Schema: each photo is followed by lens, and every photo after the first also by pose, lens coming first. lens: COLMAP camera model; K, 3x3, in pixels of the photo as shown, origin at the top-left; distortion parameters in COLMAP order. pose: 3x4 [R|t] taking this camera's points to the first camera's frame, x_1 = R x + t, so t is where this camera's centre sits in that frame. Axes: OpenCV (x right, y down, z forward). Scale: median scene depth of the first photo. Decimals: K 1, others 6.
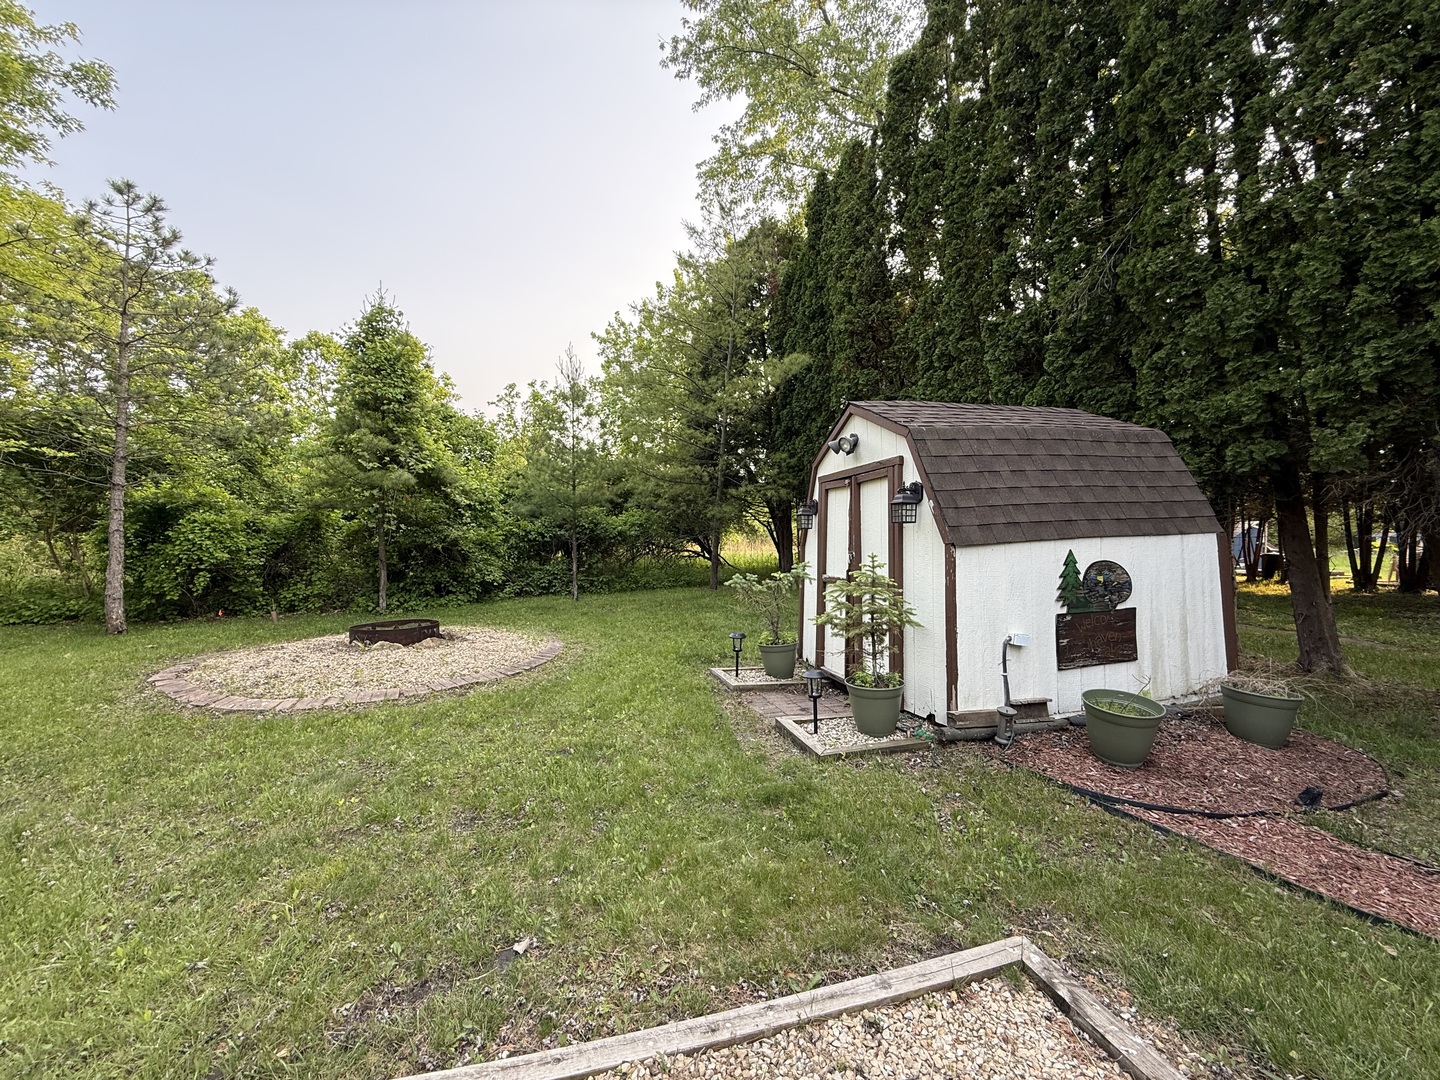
lens RADIAL K [[573.2, 0, 716.7], [0, 573.2, 540.2], [0, 0, 1]] dist [0.000235, 0.000339]
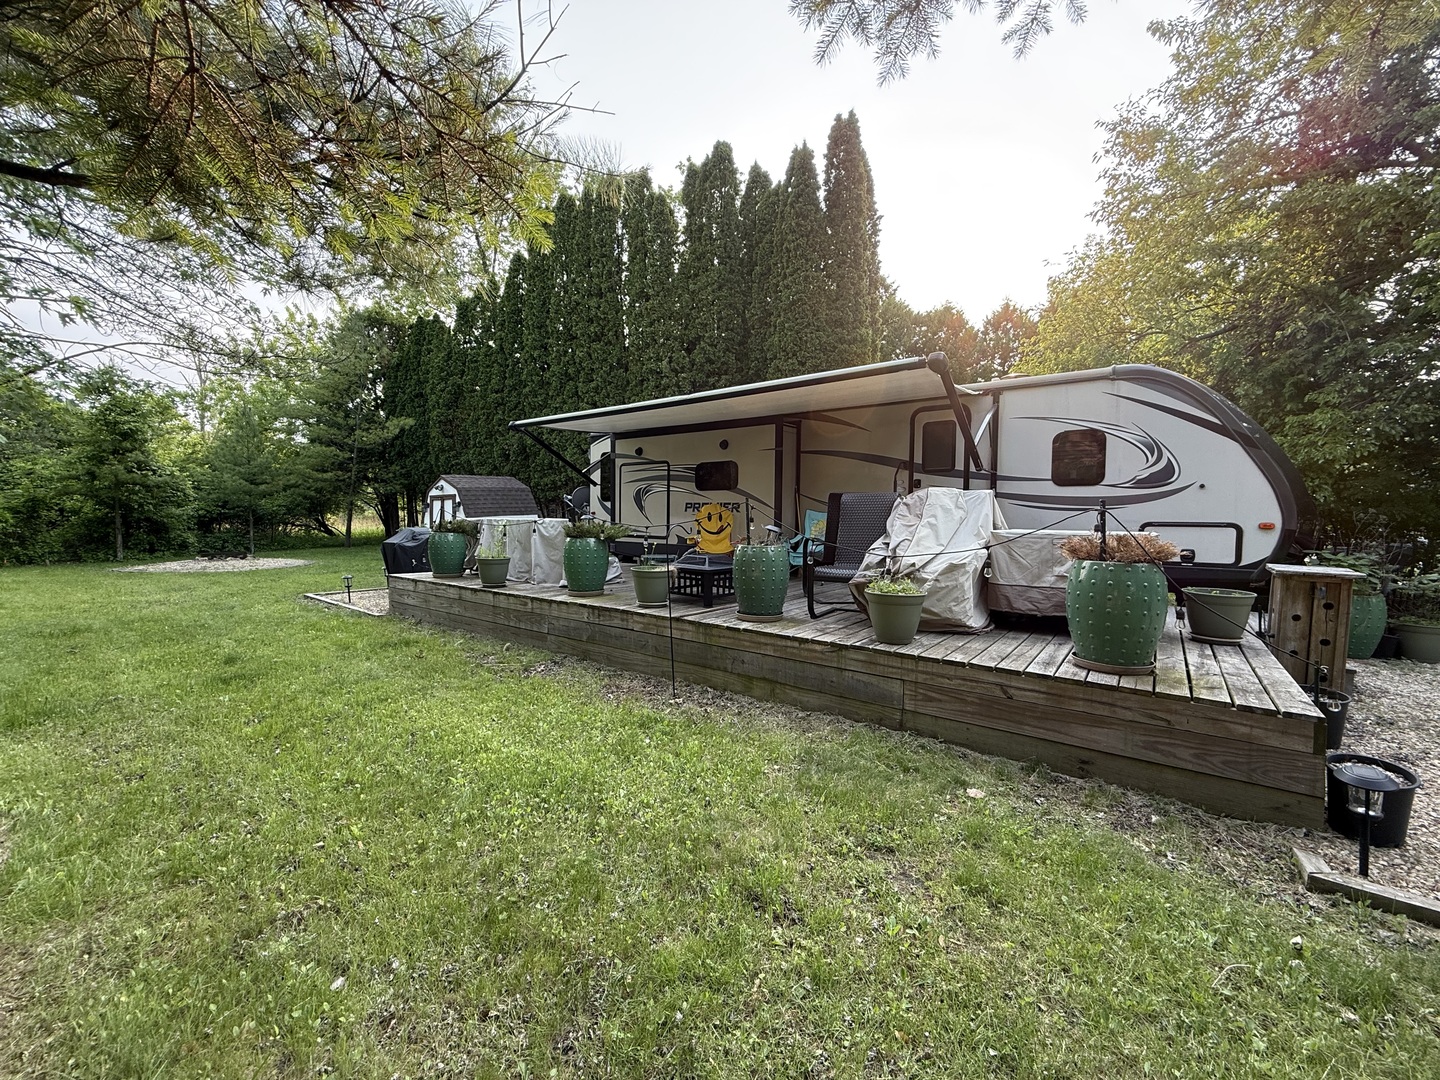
lens RADIAL K [[573.2, 0, 717.7], [0, 573.2, 543.5], [0, 0, 1]] dist [0.000235, 0.000339]
pose [[0.776917, -0.024651, 0.629120, -0.318341], [-0.001070, 0.999180, 0.040473, 0.011697], [-0.629602, -0.032118, 0.776254, -1.340932]]
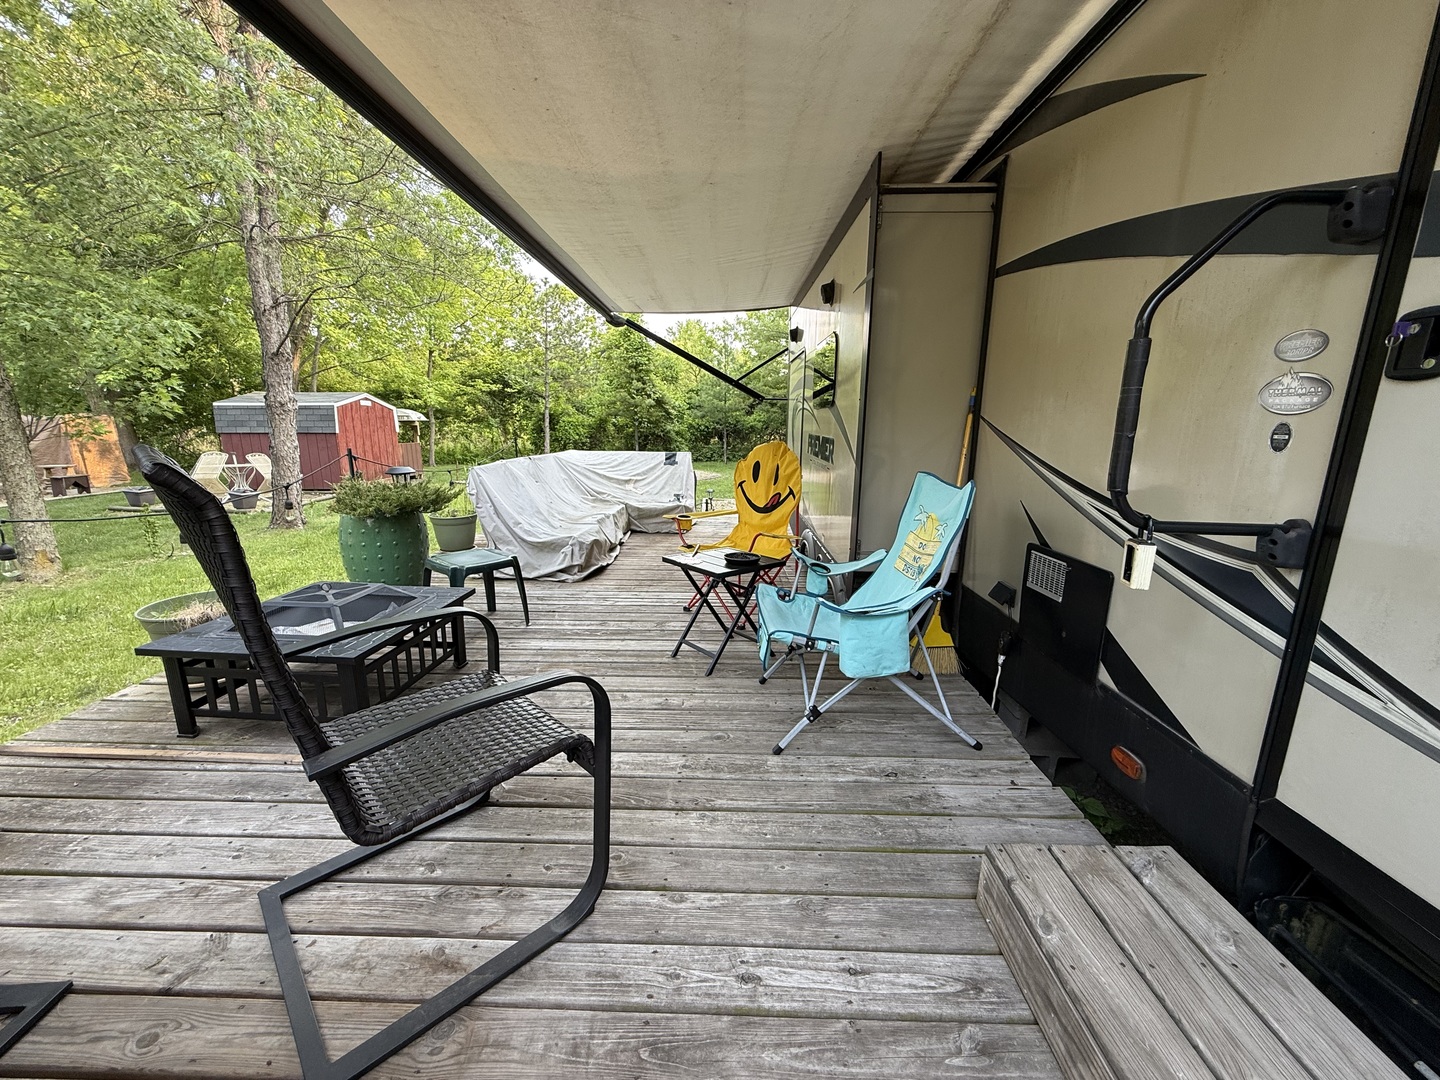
lens RADIAL K [[573.2, 0, 721.1], [0, 573.2, 545.6], [0, 0, 1]] dist [0.000235, 0.000339]
pose [[0.968737, 0.061130, -0.240439, 0.266458], [-0.010975, 0.978778, 0.204628, -0.022256], [0.247845, -0.195592, 0.948850, -1.075010]]
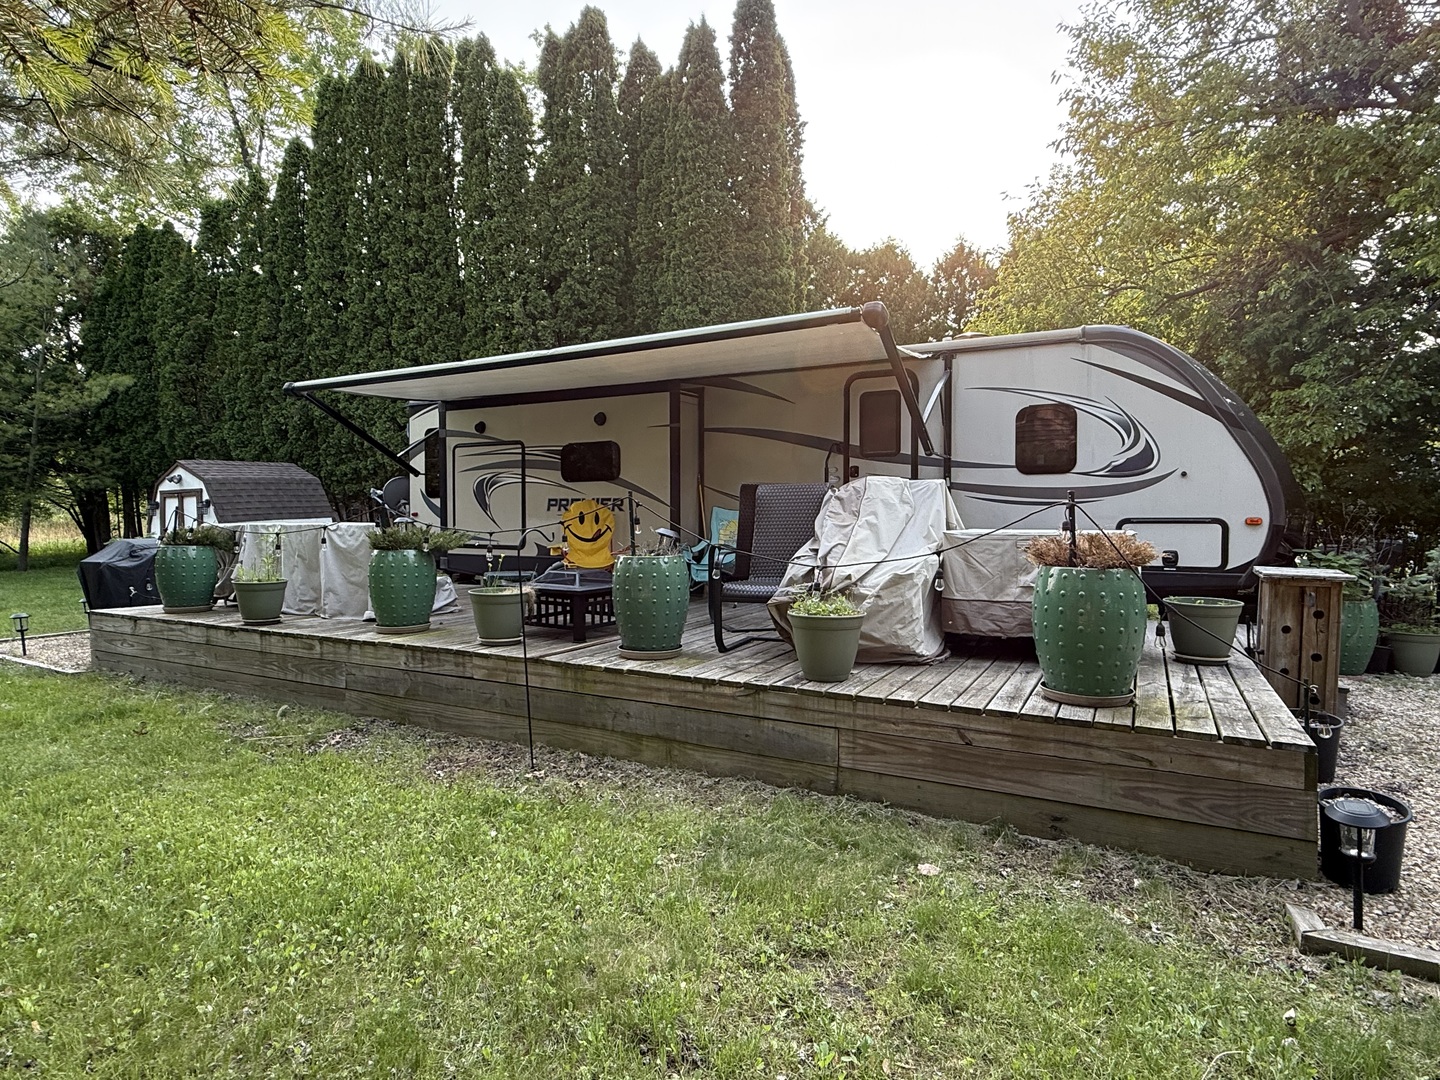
lens RADIAL K [[776.0, 0, 721.0], [0, 776.0, 544.0], [0, 0, 1]] dist [0.003047, -0.001632]
pose [[0.668144, -0.028872, 0.743472, -0.315030], [0.010728, 0.999517, 0.029174, 0.011982], [-0.743955, -0.011516, 0.668131, -1.343836]]
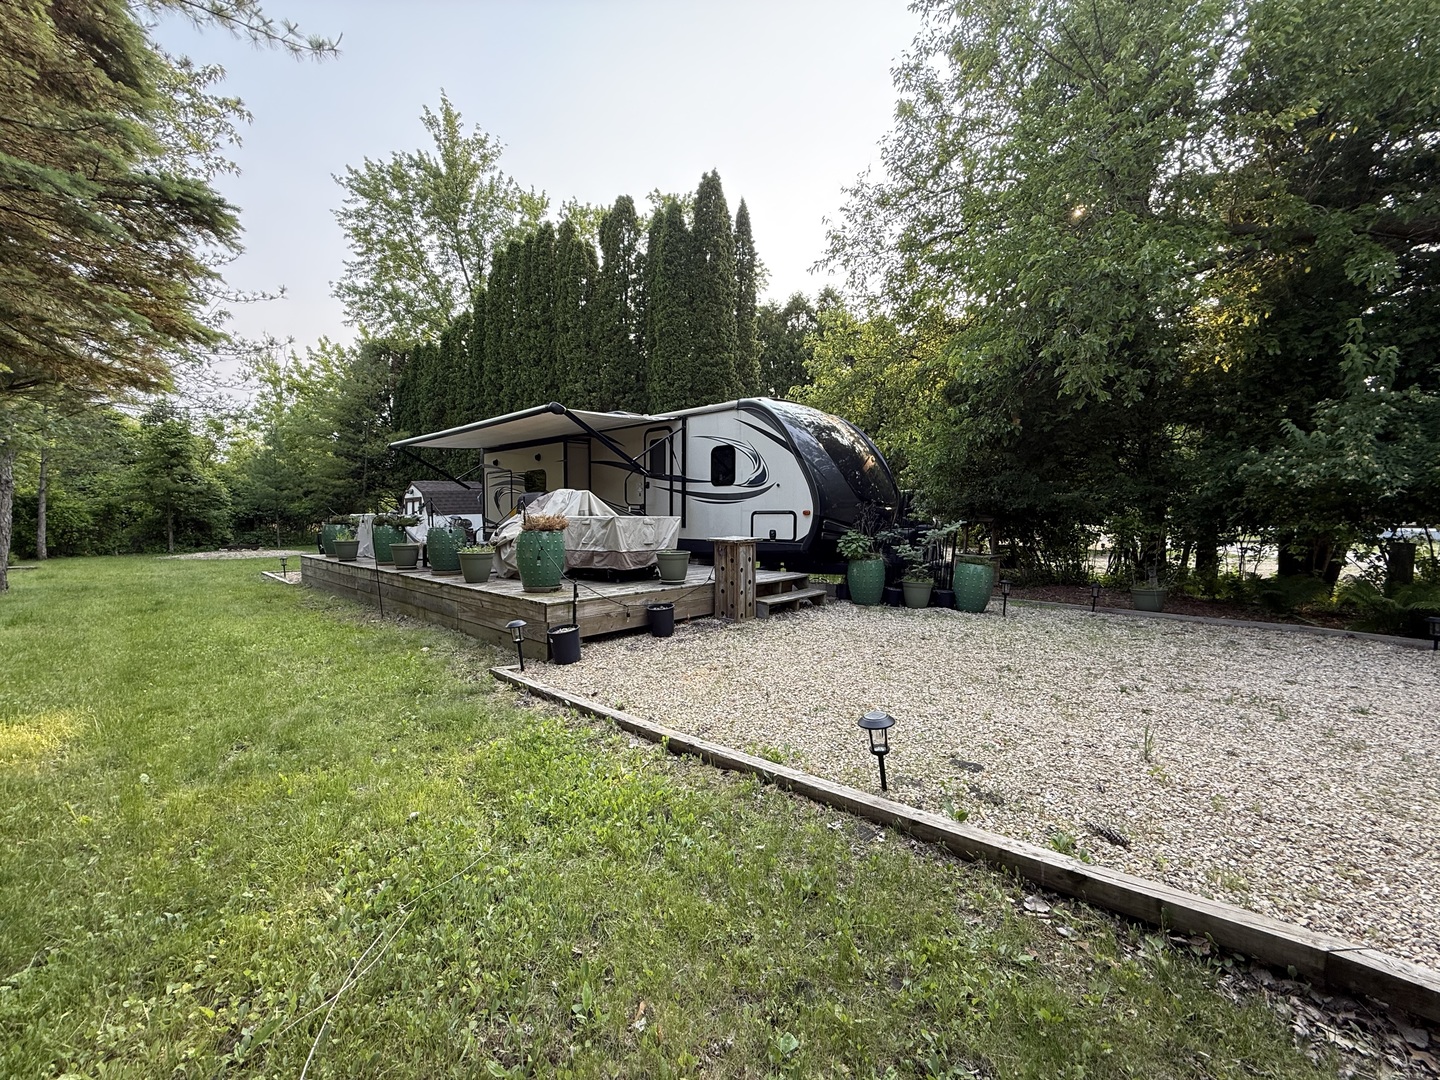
lens RADIAL K [[573.2, 0, 717.0], [0, 573.2, 542.4], [0, 0, 1]] dist [0.000235, 0.000339]
pose [[0.834223, -0.027679, 0.550732, -0.105075], [0.007270, 0.999205, 0.039206, 0.025499], [-0.551379, -0.028703, 0.833761, -1.824657]]
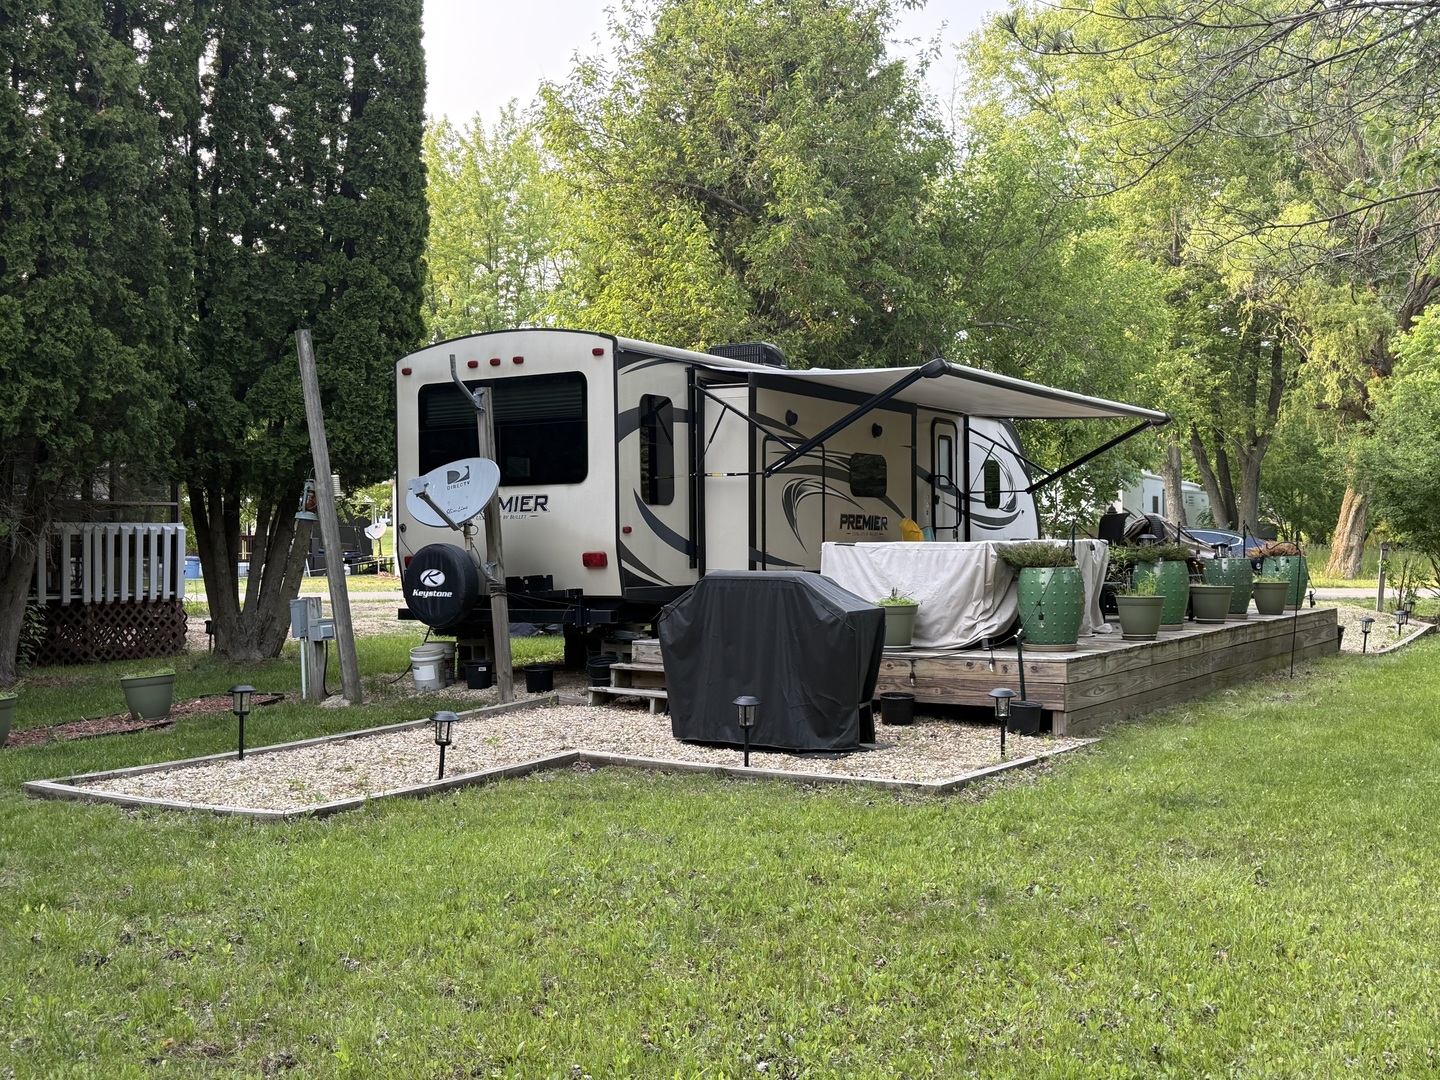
lens RADIAL K [[1502.0, 0, 706.2], [0, 1502.0, 543.0], [0, 0, 1]] dist [0.105780, 0.000000]
pose [[-0.692535, 0.001747, 0.721383, -0.749519], [0.010053, 0.999923, 0.007230, 0.000219], [-0.721315, 0.012259, -0.692499, 0.498069]]
